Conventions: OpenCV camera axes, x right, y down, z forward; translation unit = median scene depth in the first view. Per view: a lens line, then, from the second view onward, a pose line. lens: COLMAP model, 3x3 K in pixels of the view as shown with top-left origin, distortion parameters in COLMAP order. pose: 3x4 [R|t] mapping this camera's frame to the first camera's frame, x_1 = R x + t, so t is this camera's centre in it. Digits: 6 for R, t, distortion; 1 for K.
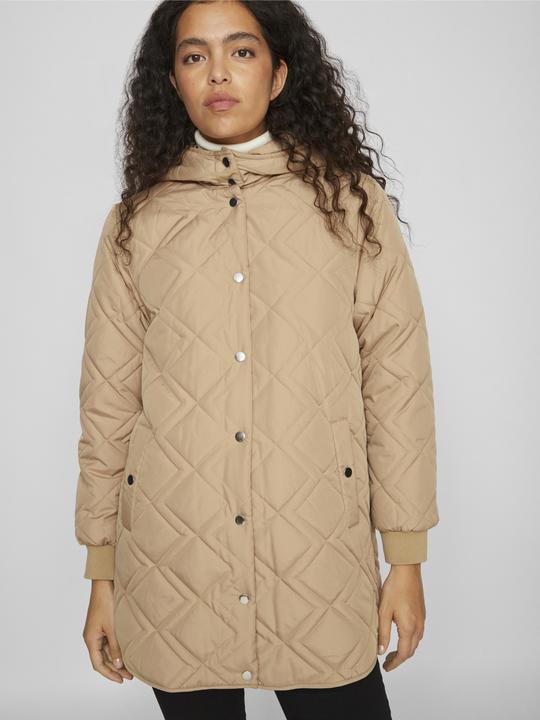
lens RADIAL K [[859.7, 0, 270.0], [0, 859.7, 360.0], [0, 0, 1]] dist [-0.009499, -0.012536]
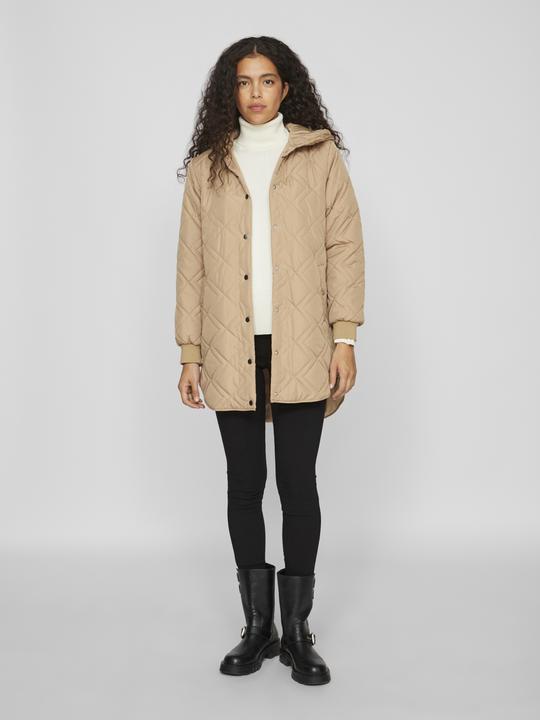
lens RADIAL K [[1018.3, 0, 270.0], [0, 1018.3, 360.0], [0, 0, 1]] dist [-0.002032, -0.003816]
pose [[0.993078, -0.038431, 0.110995, -0.291374], [0.015179, 0.979027, 0.203164, -0.199827], [-0.116475, -0.200072, 0.972833, -1.289066]]
